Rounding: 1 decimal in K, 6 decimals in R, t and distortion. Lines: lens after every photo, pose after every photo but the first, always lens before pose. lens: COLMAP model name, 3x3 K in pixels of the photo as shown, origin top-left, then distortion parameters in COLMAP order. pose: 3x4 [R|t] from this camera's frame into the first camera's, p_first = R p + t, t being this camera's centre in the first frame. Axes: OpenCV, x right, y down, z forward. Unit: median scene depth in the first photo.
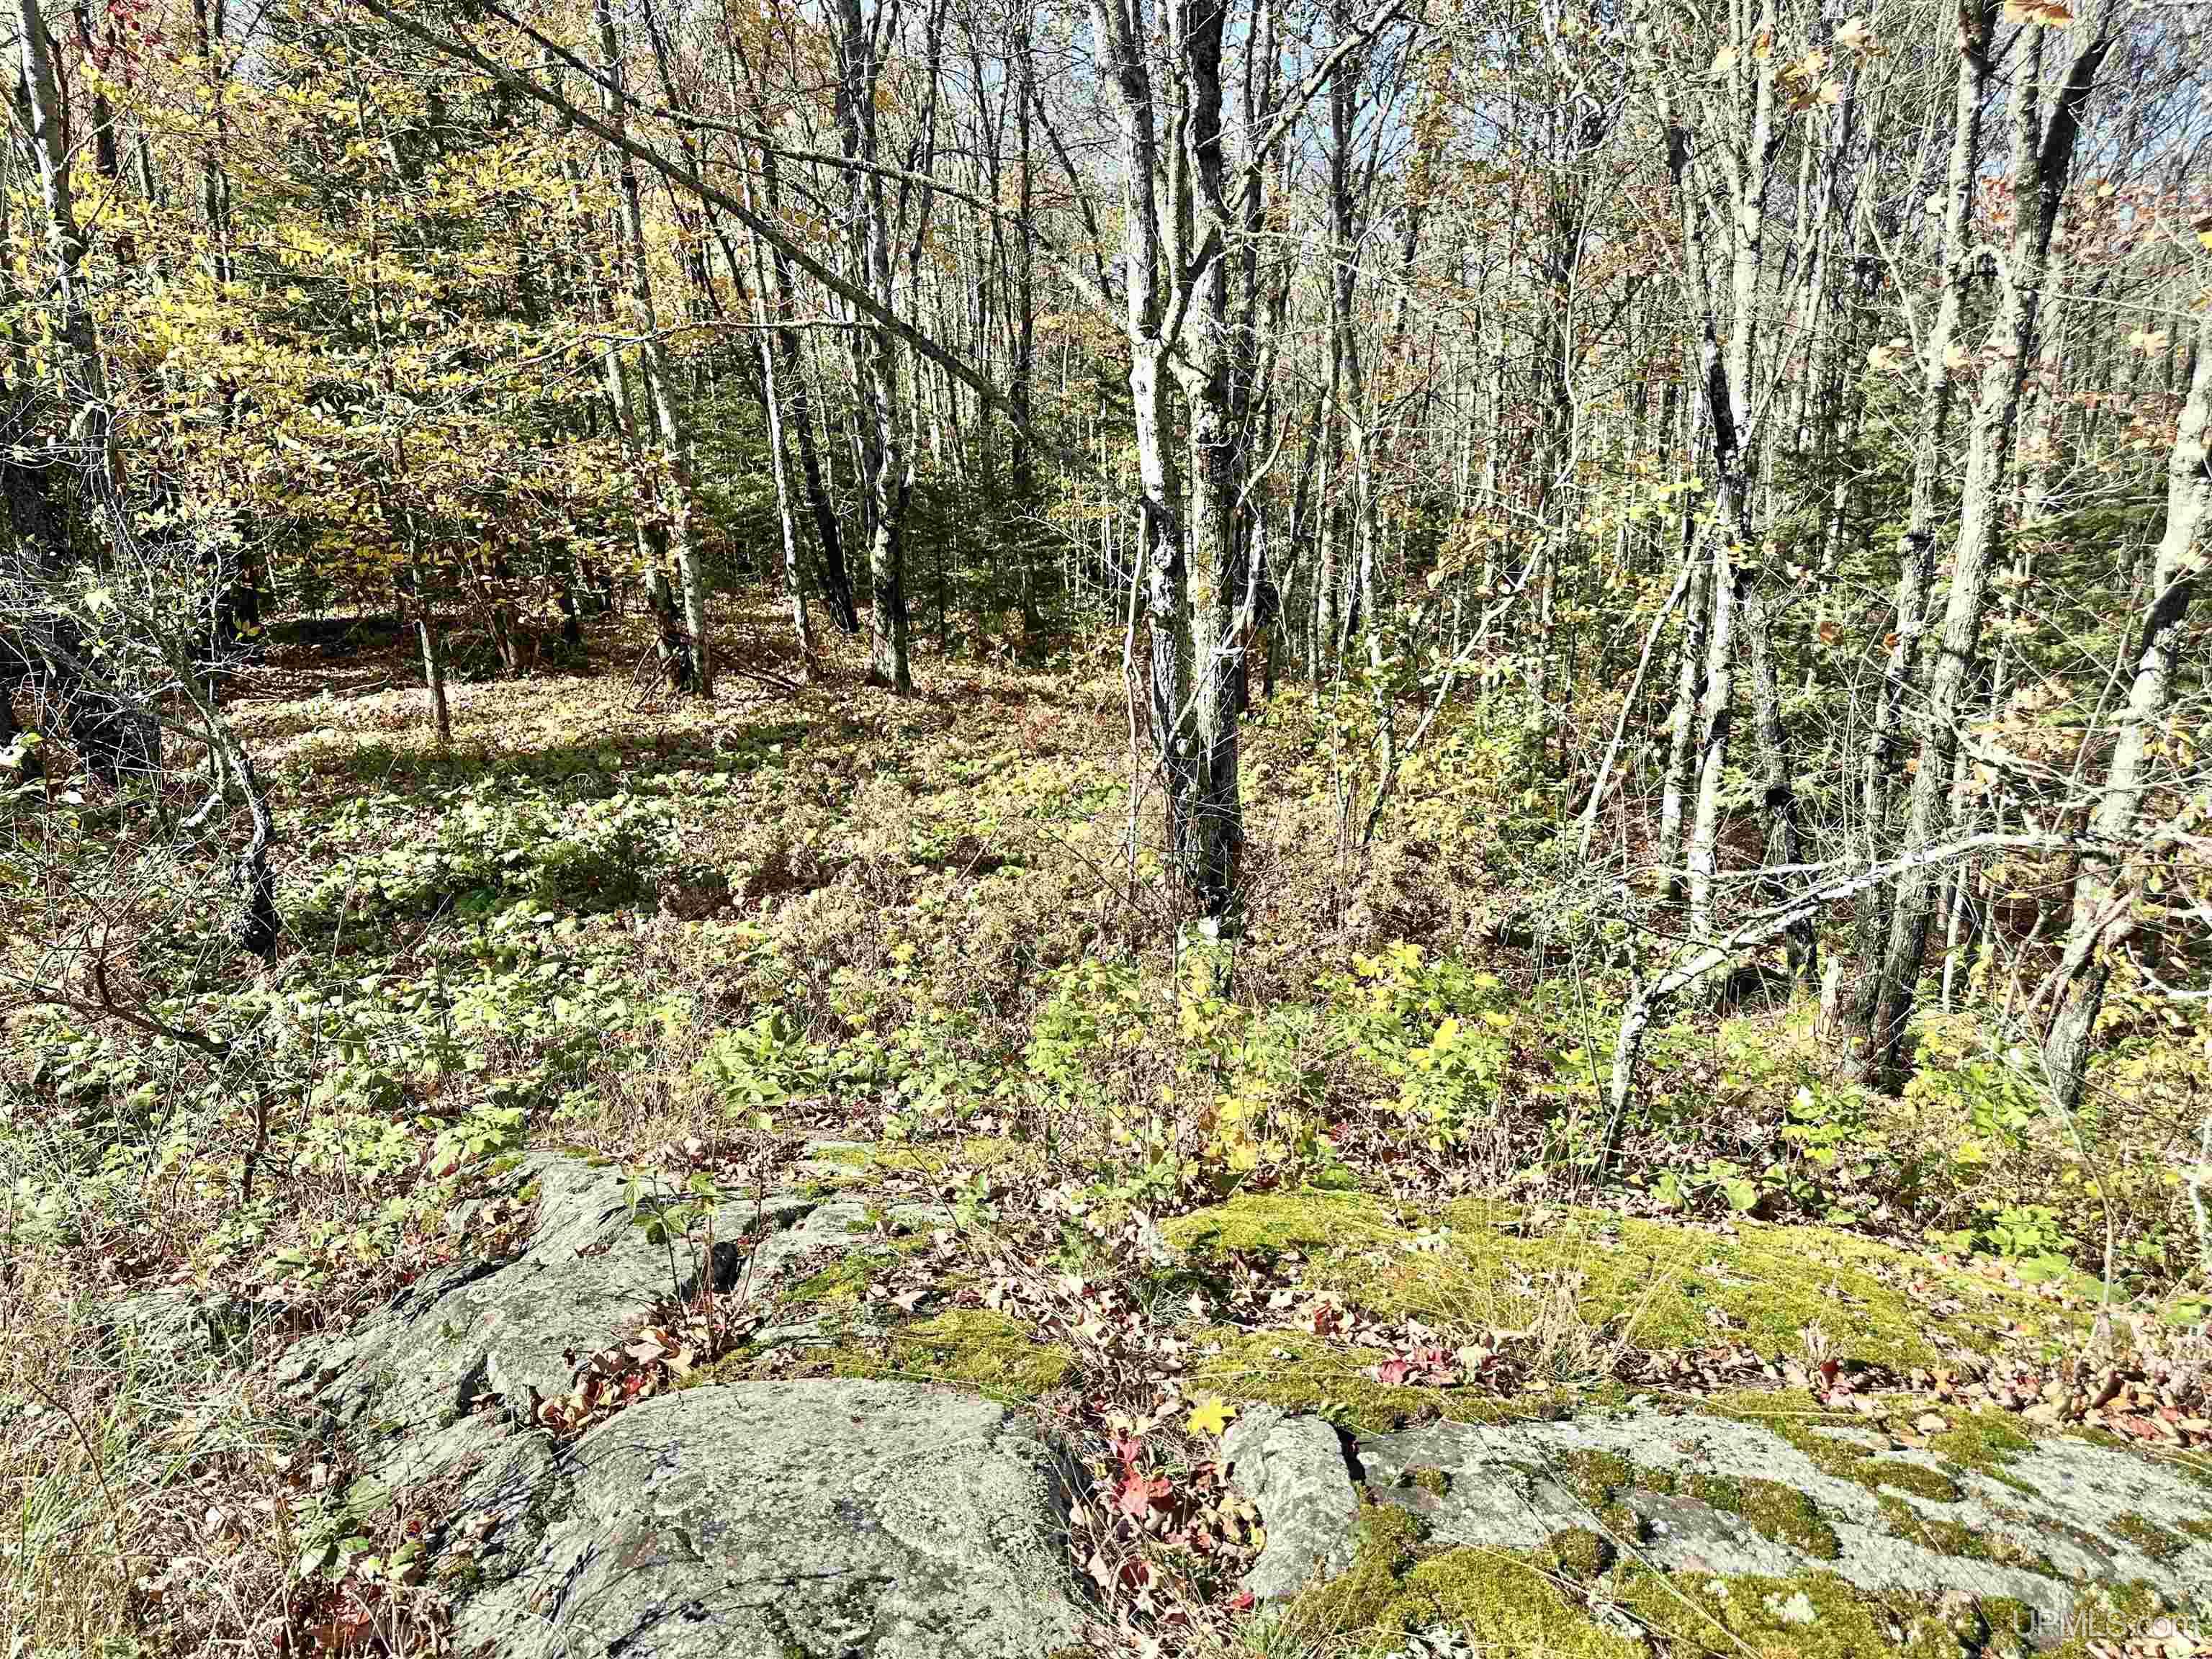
lens RADIAL K [[1582.3, 0, 1098.5], [0, 1582.3, 834.6], [0, 0, 1]] dist [0.063025, -0.066531]
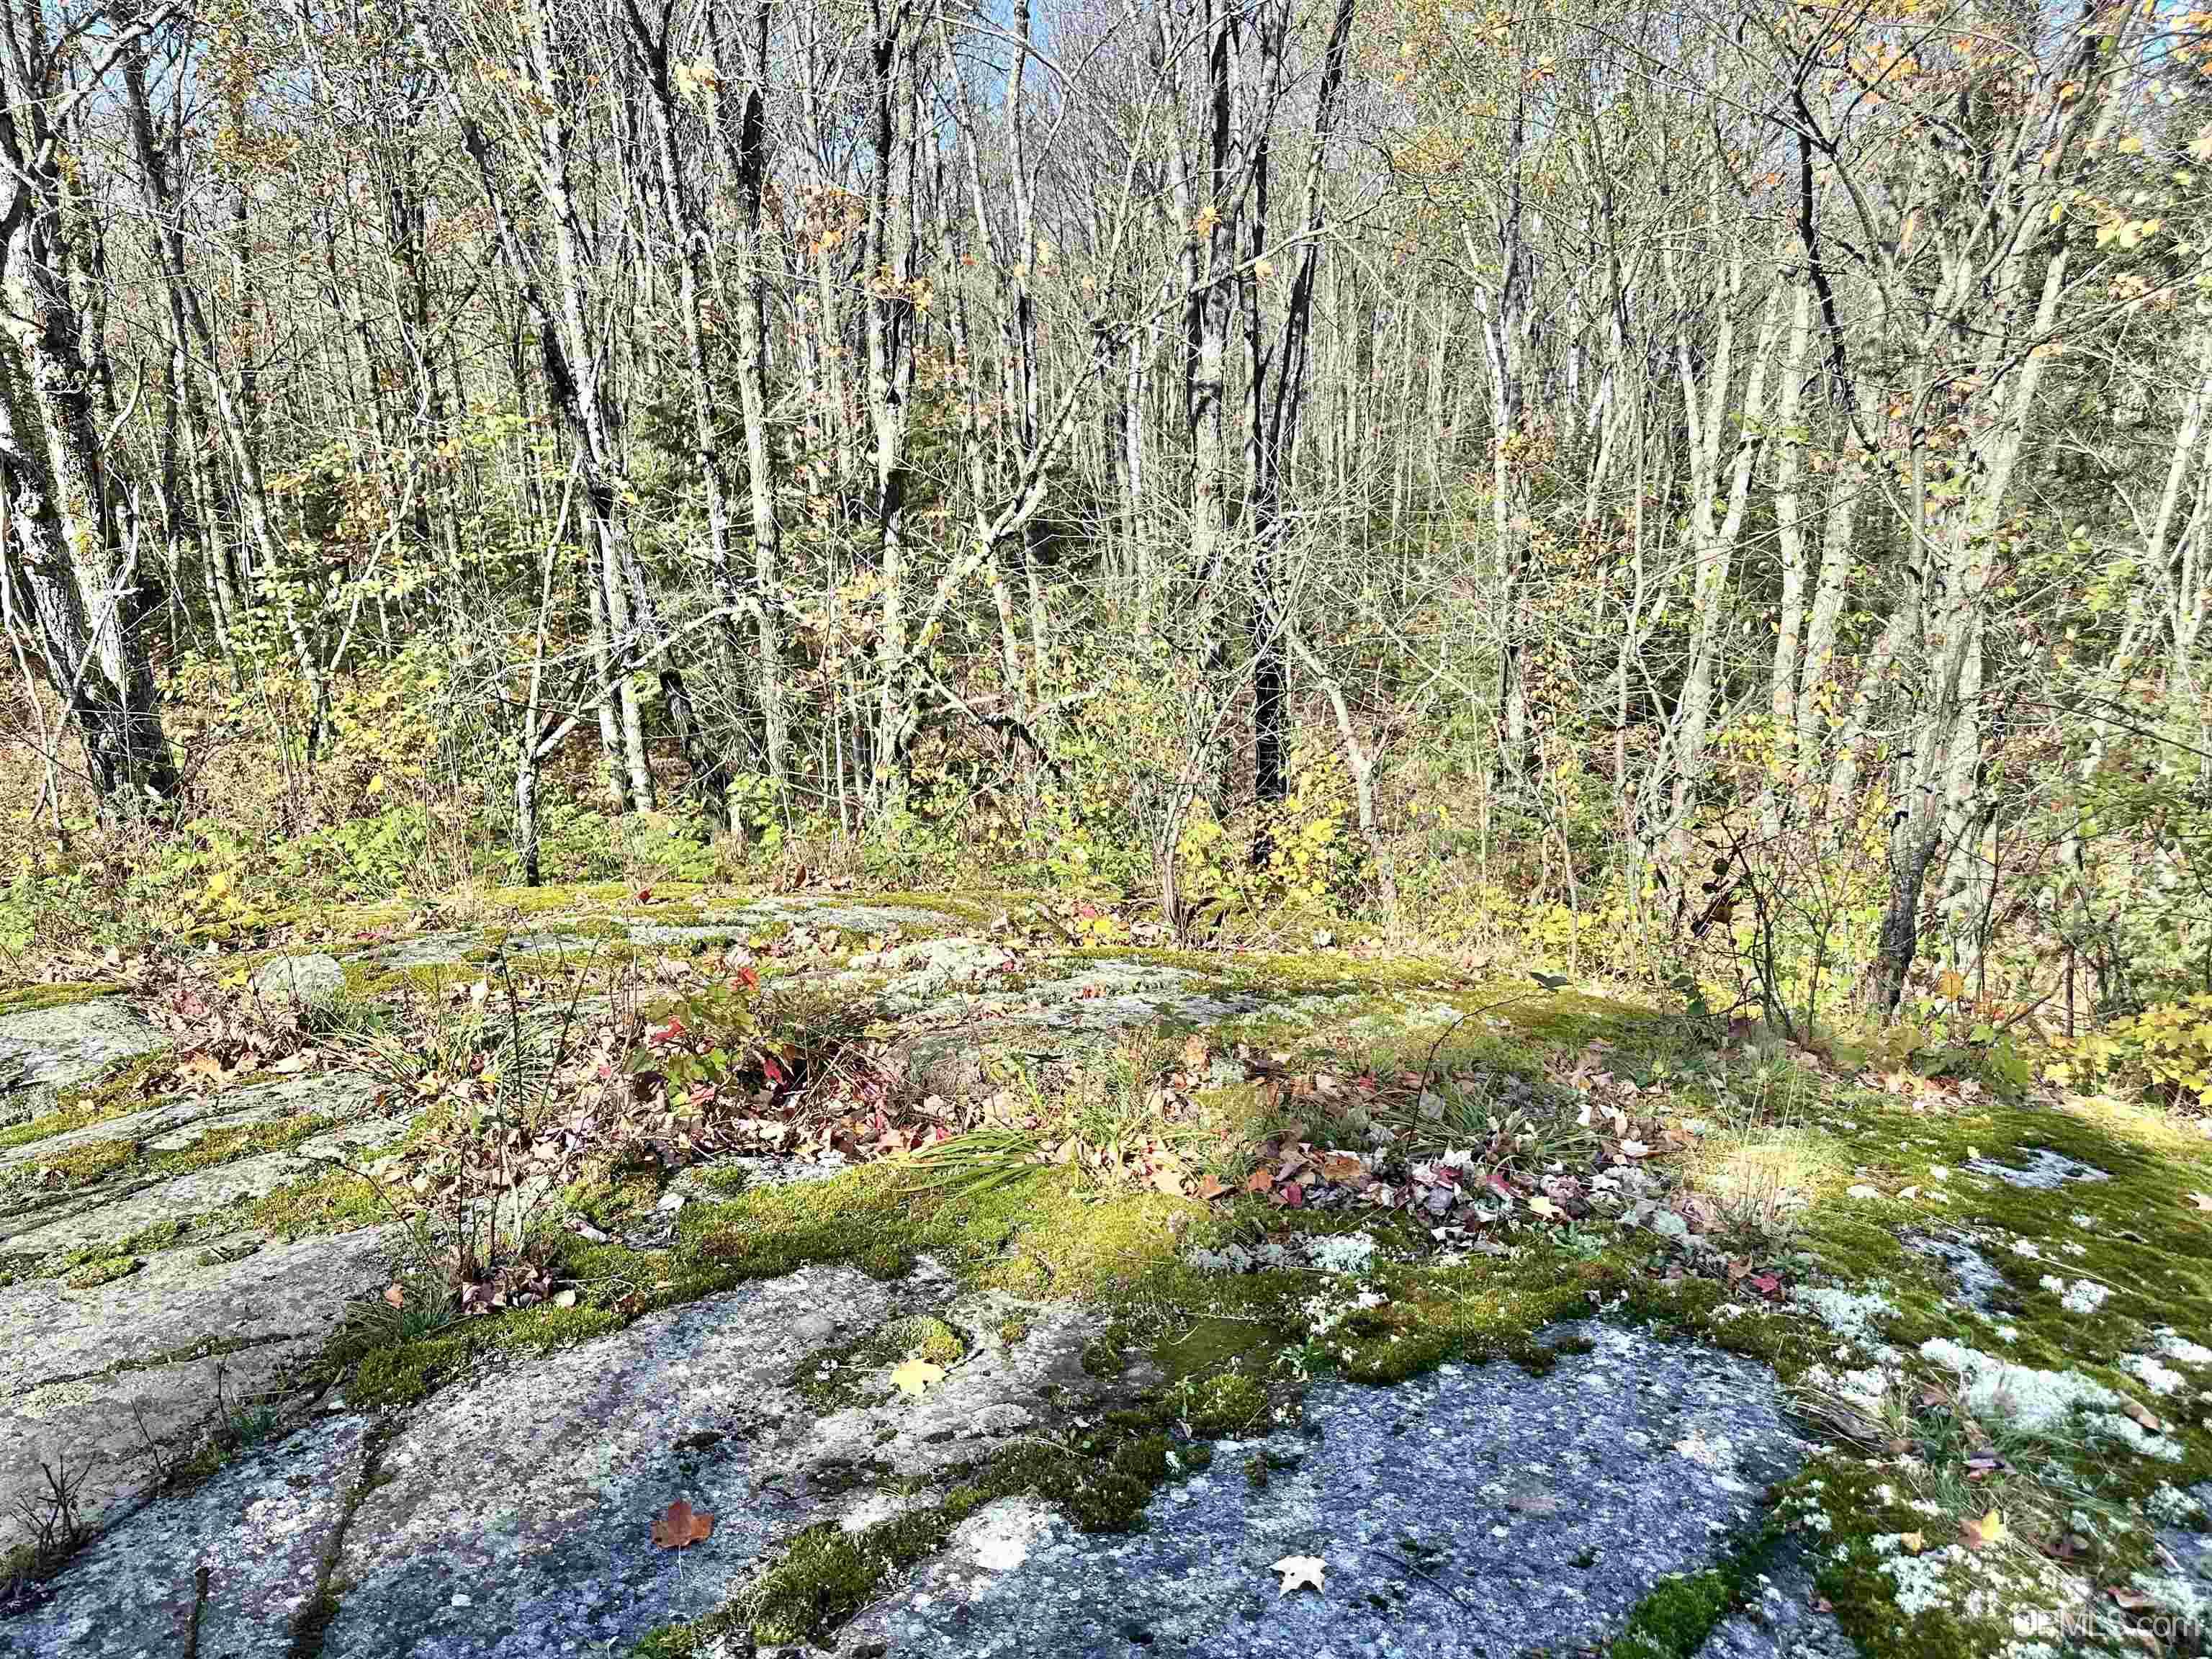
lens RADIAL K [[1582.3, 0, 1098.5], [0, 1582.3, 834.6], [0, 0, 1]] dist [0.063025, -0.066531]
pose [[0.800971, -0.182159, 0.570319, -0.034169], [0.173843, 0.982311, 0.069599, 0.076636], [-0.572908, 0.043399, 0.818470, -0.214765]]
